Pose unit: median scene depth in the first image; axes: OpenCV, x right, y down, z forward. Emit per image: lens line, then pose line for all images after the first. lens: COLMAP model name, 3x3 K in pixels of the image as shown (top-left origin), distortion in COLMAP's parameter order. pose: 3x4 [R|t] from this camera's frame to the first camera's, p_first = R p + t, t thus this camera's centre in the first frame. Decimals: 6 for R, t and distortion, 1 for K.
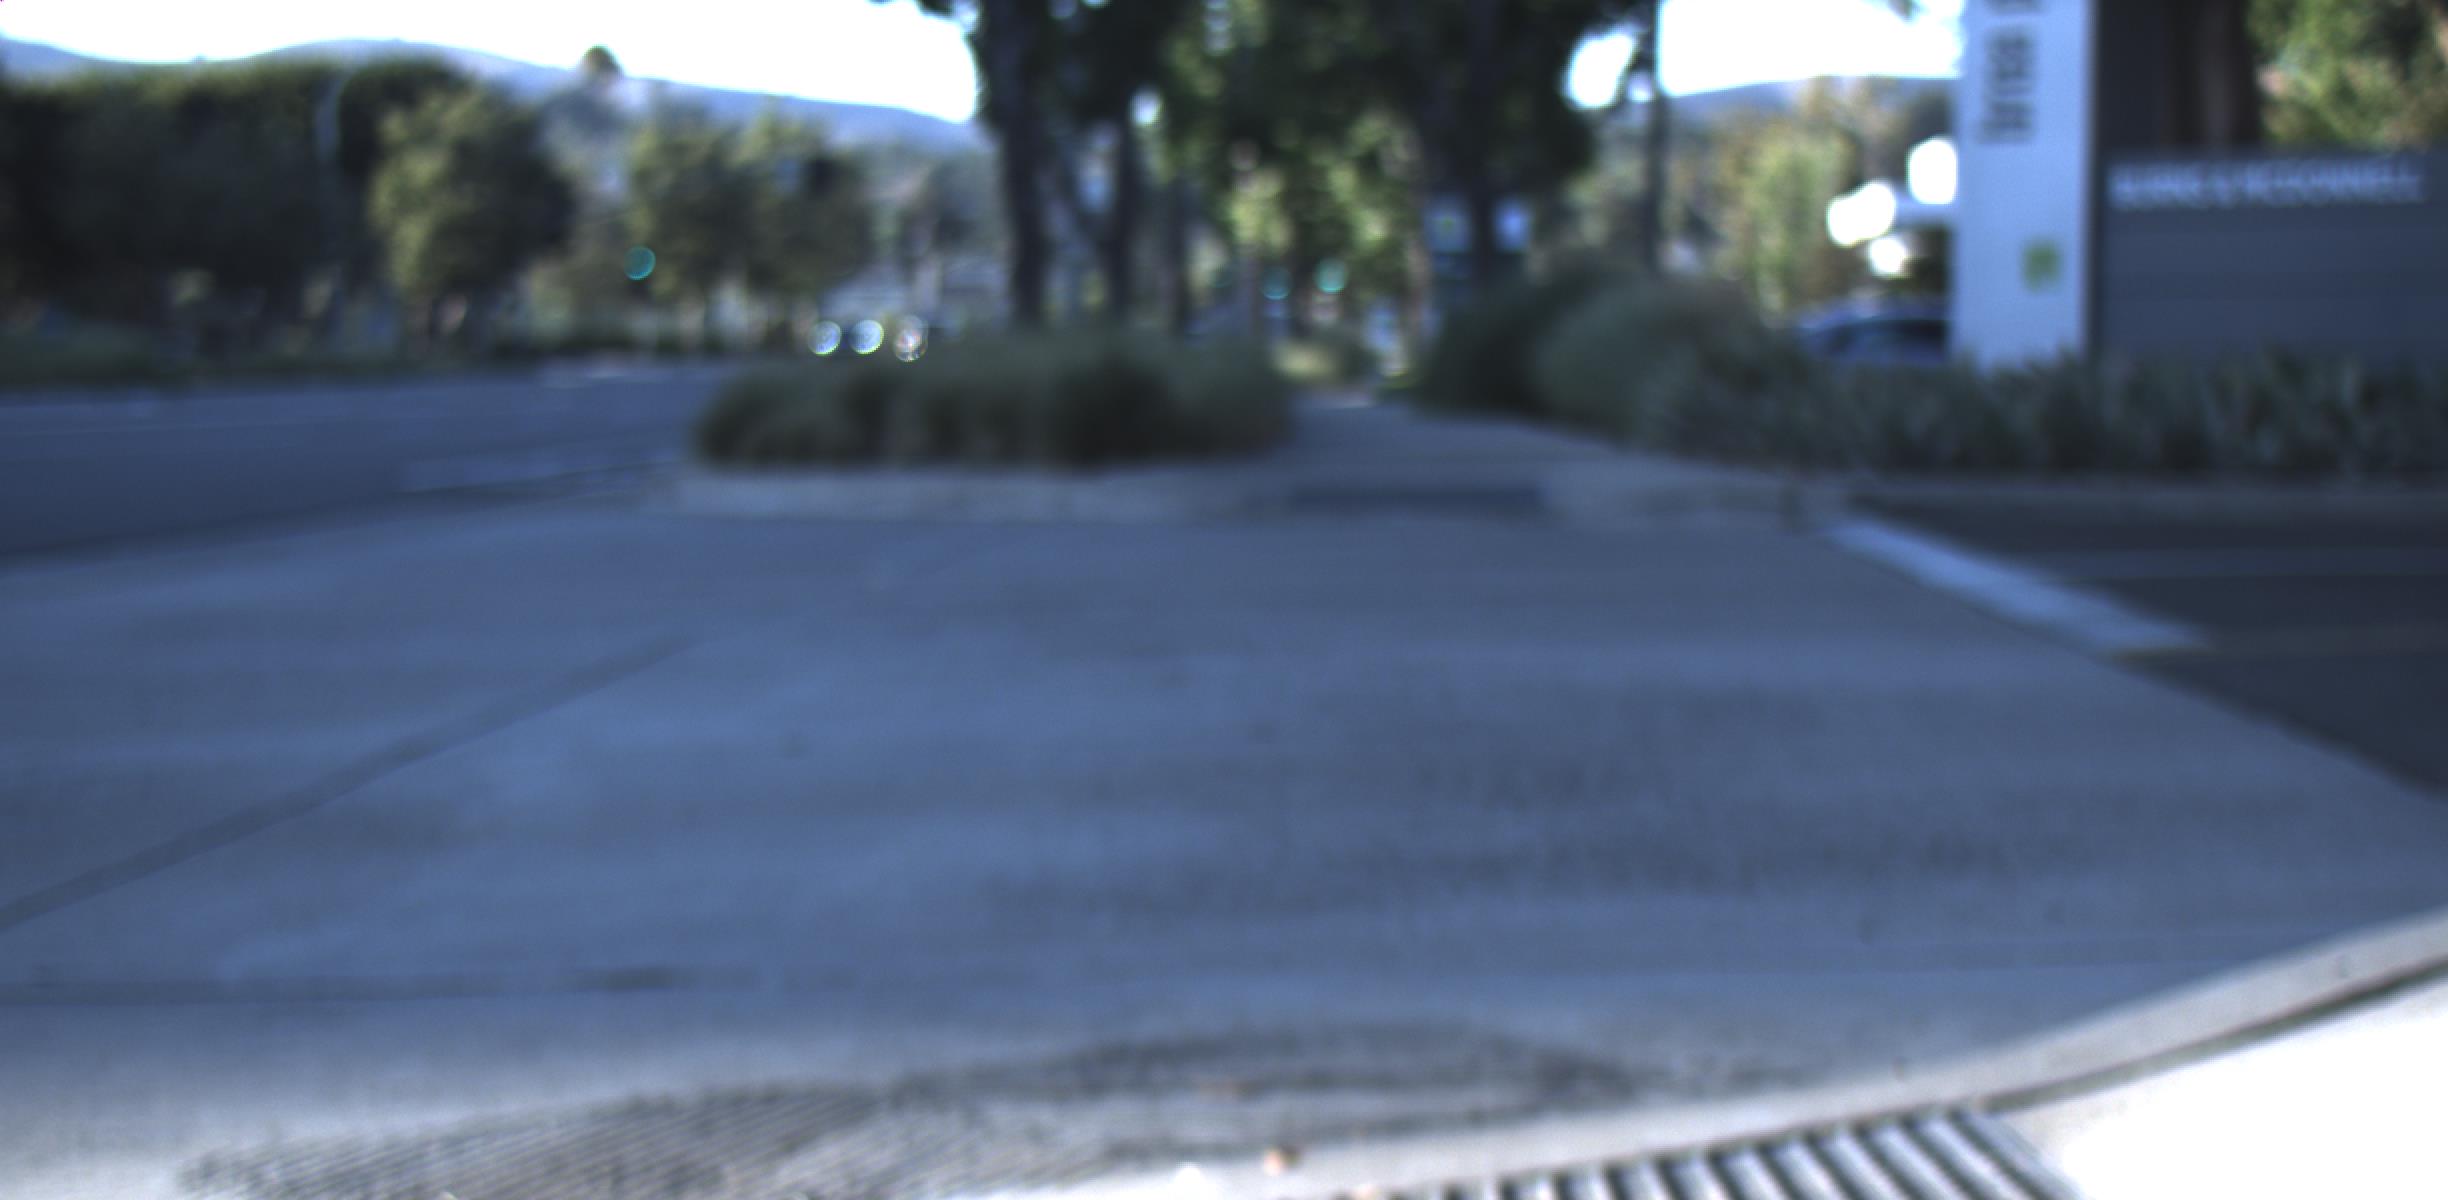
lens RADIAL K [[3883.8, 0, 1215.2], [0, 3883.8, 607.5], [0, 0, 1]] dist [0.010827, 0.000000]
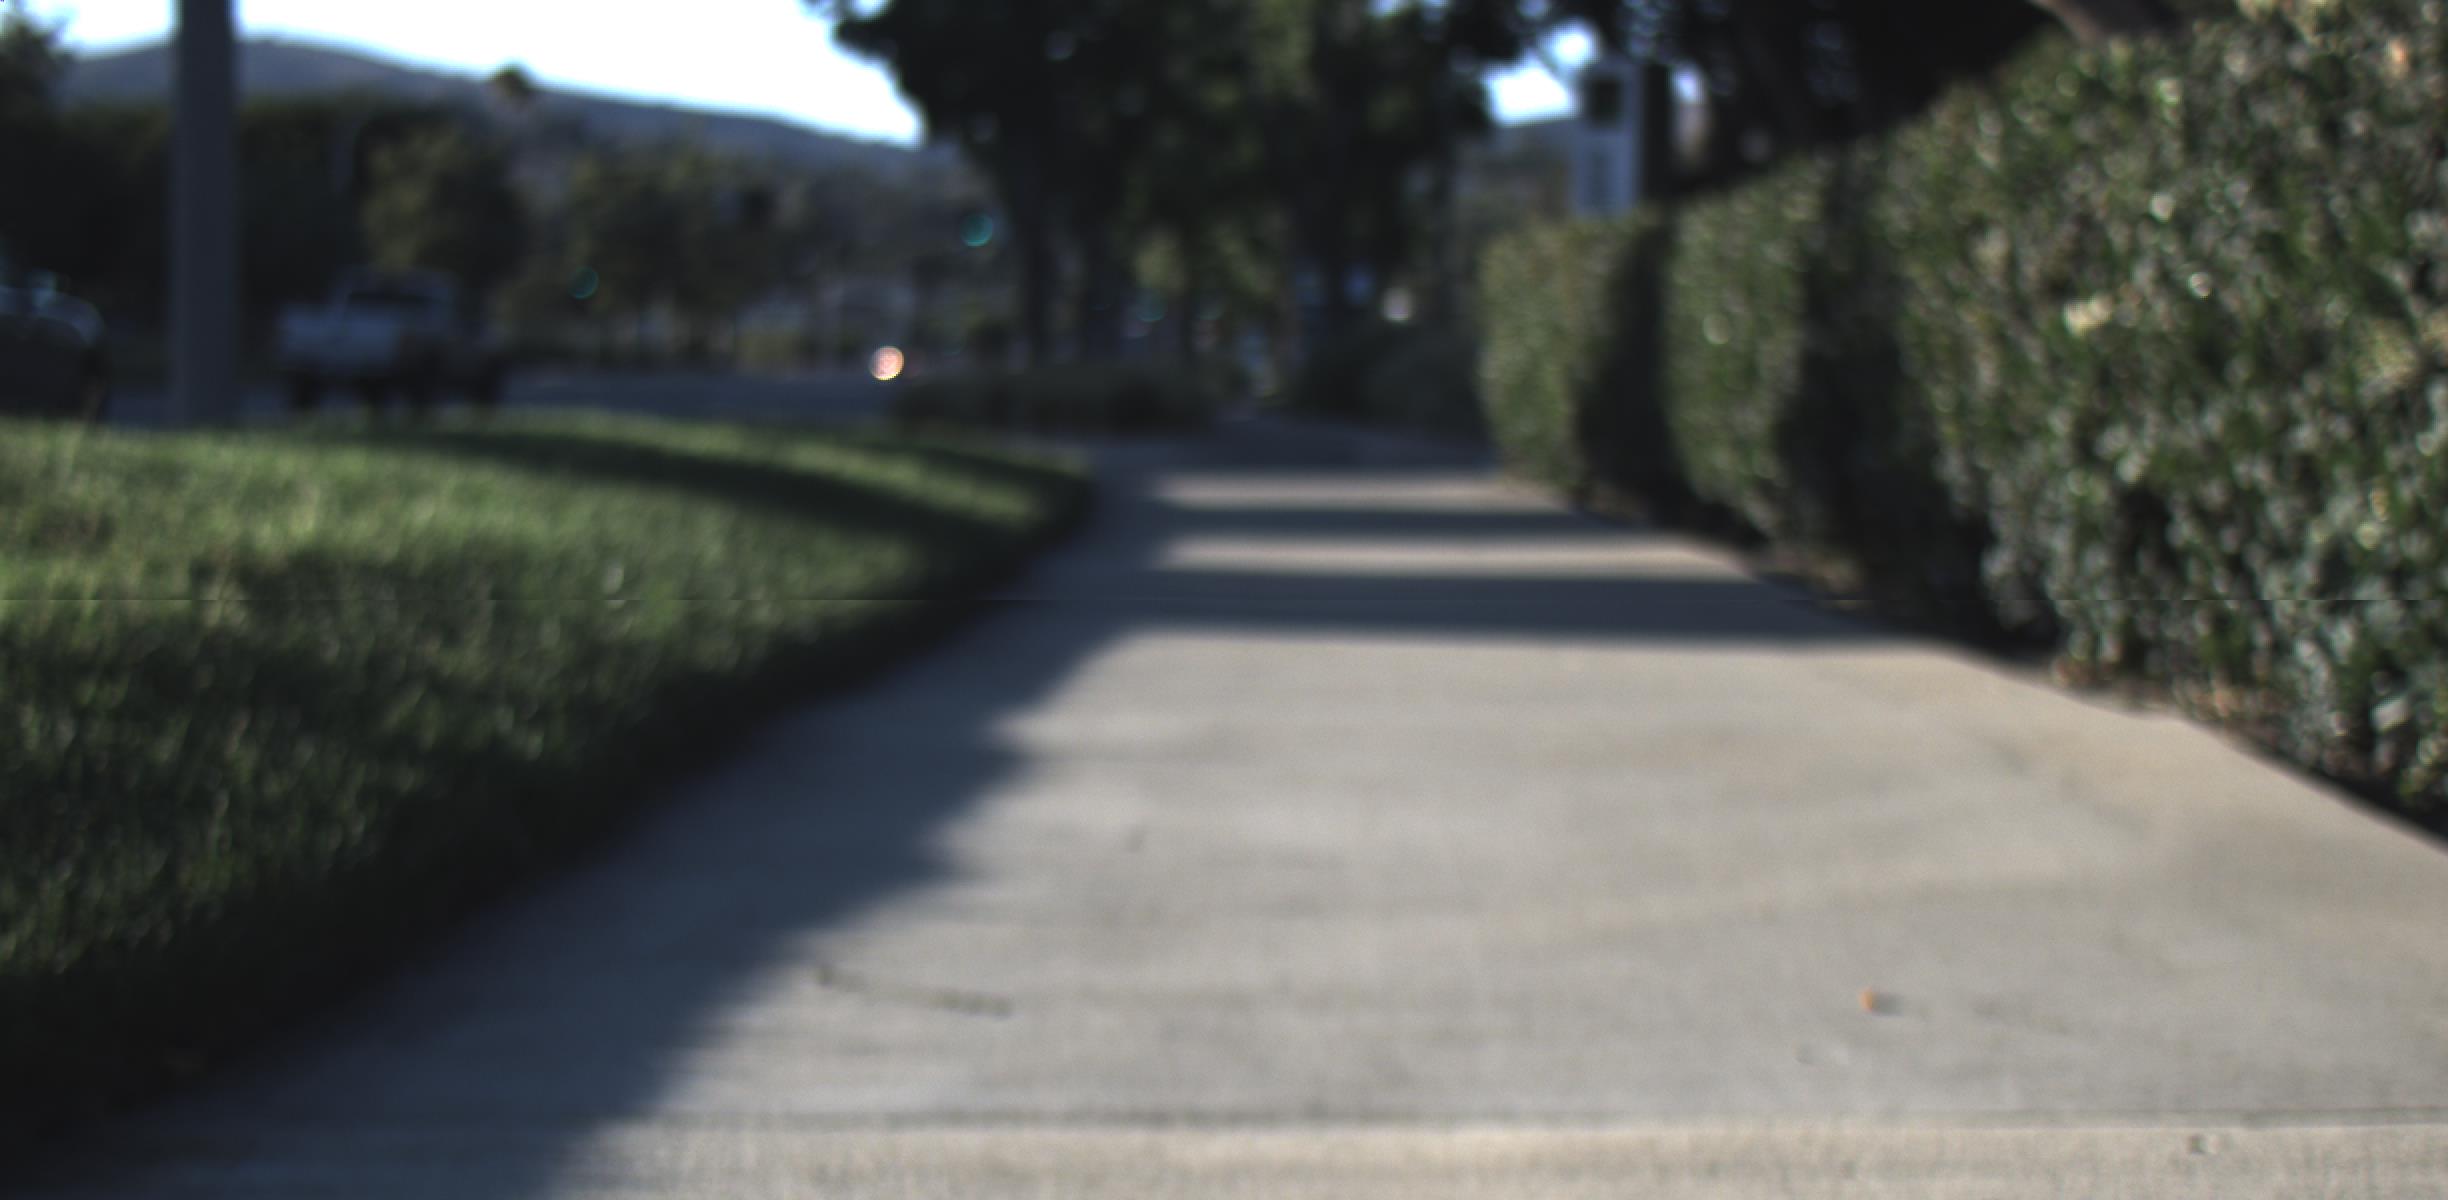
lens RADIAL K [[3883.8, 0, 1244.8], [0, 3883.8, 603.7], [0, 0, 1]] dist [0.010827, 0.000000]
pose [[0.998981, 0.014420, 0.042770, -0.012667], [-0.014172, 0.999881, -0.006088, 0.013929], [-0.042853, 0.005475, 0.999066, -0.226820]]
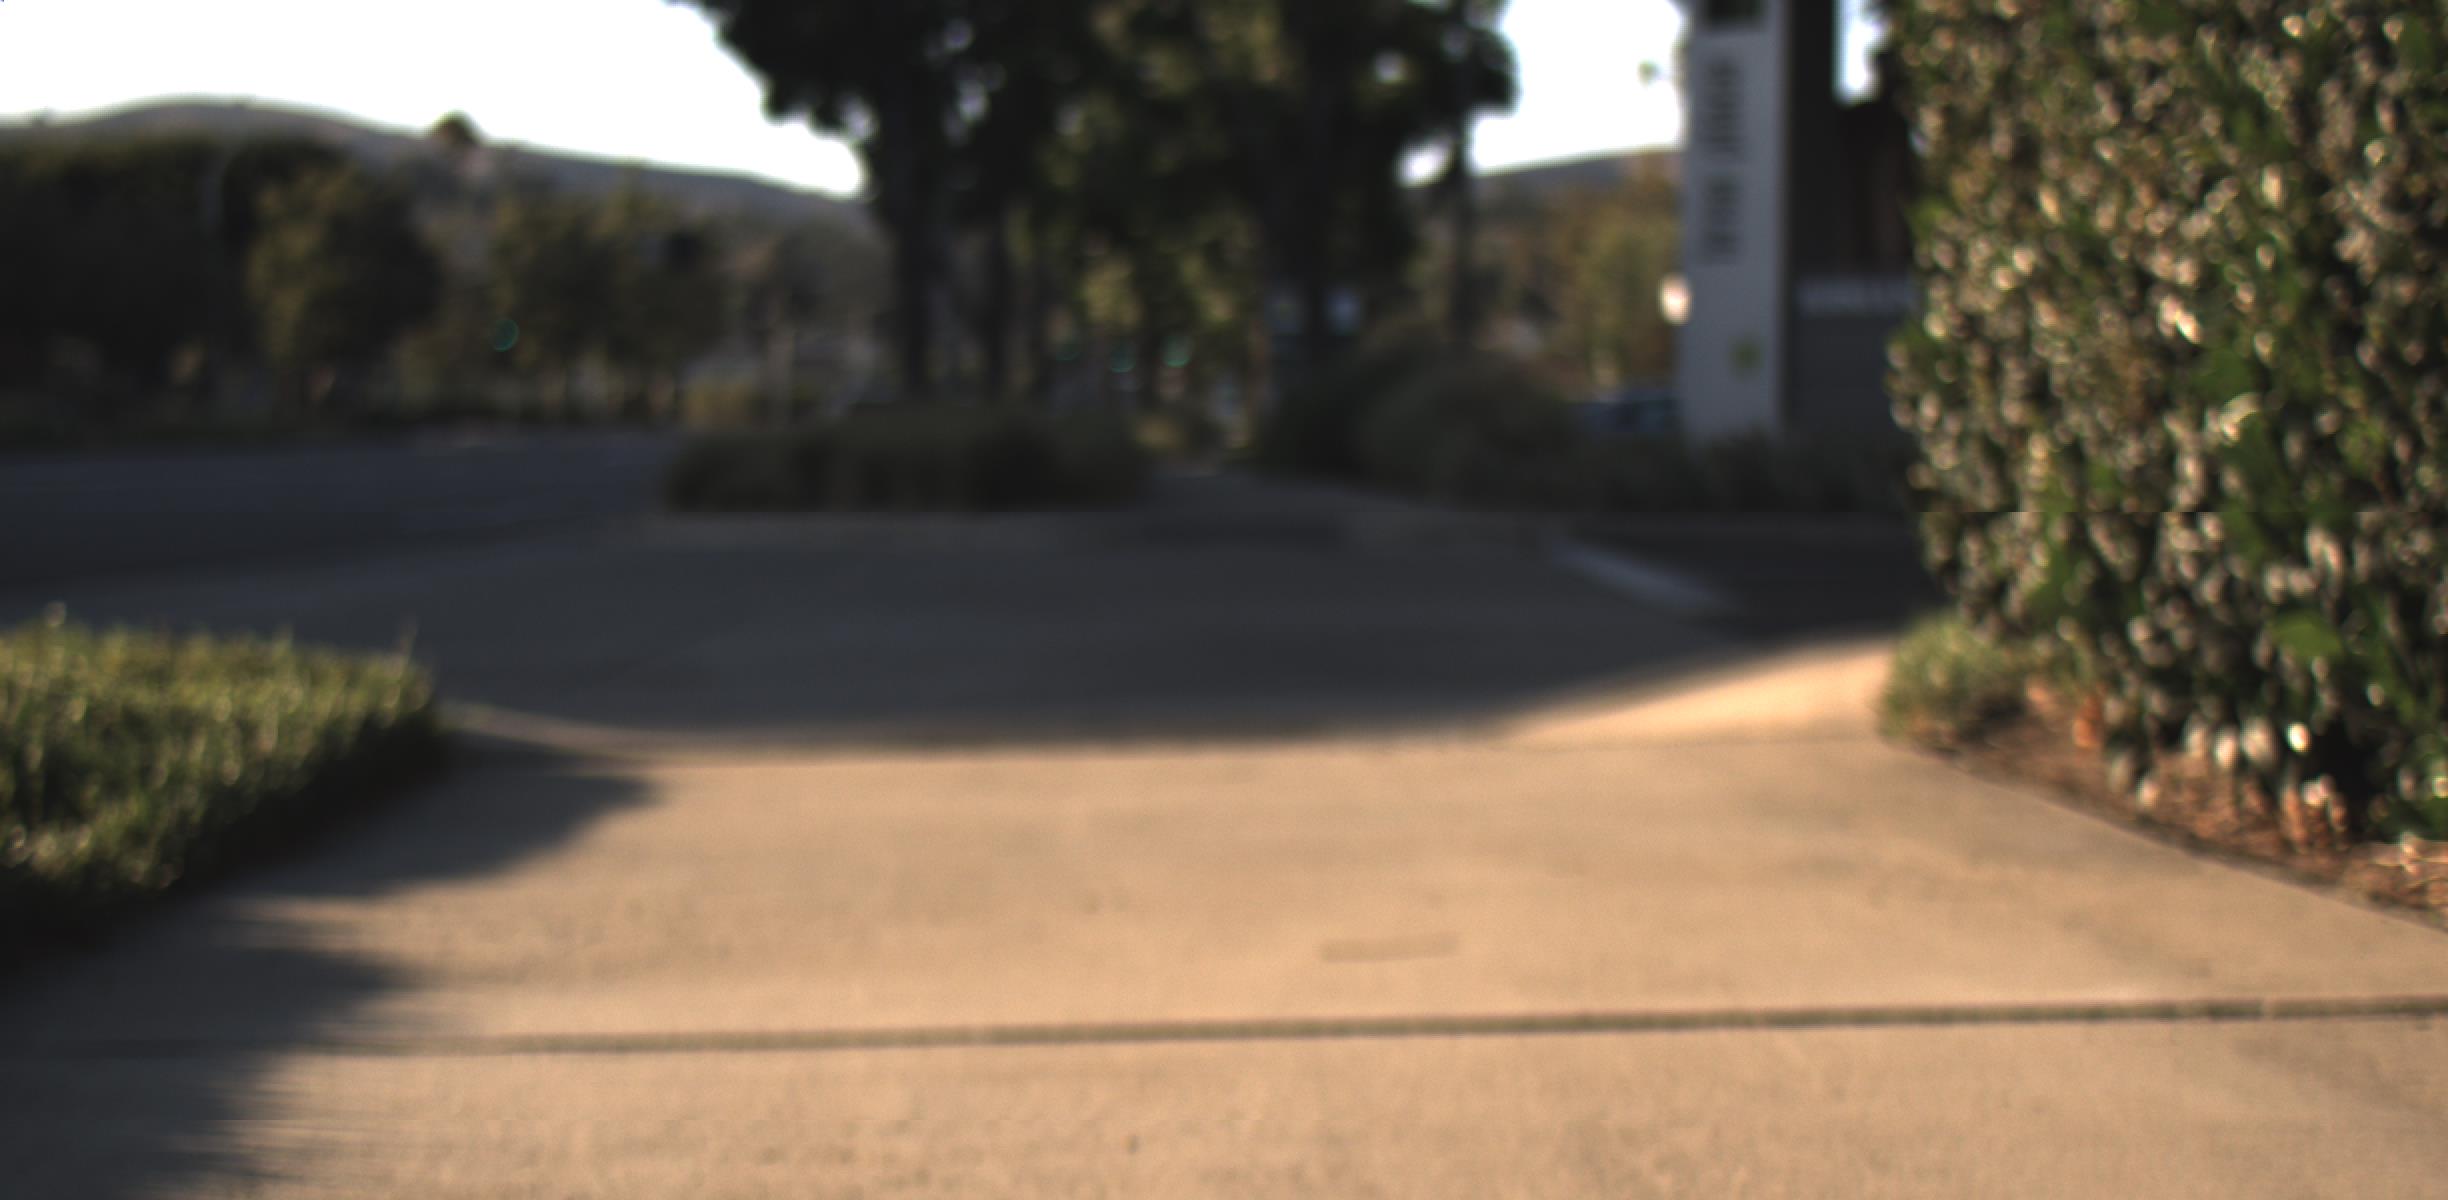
lens RADIAL K [[3883.8, 0, 1196.9], [0, 3883.8, 605.9], [0, 0, 1]] dist [0.010827, 0.000000]
pose [[0.999363, 0.003579, 0.035512, -0.002668], [-0.002904, 0.999815, -0.019037, 0.004332], [-0.035573, 0.018922, 0.999188, -0.063029]]
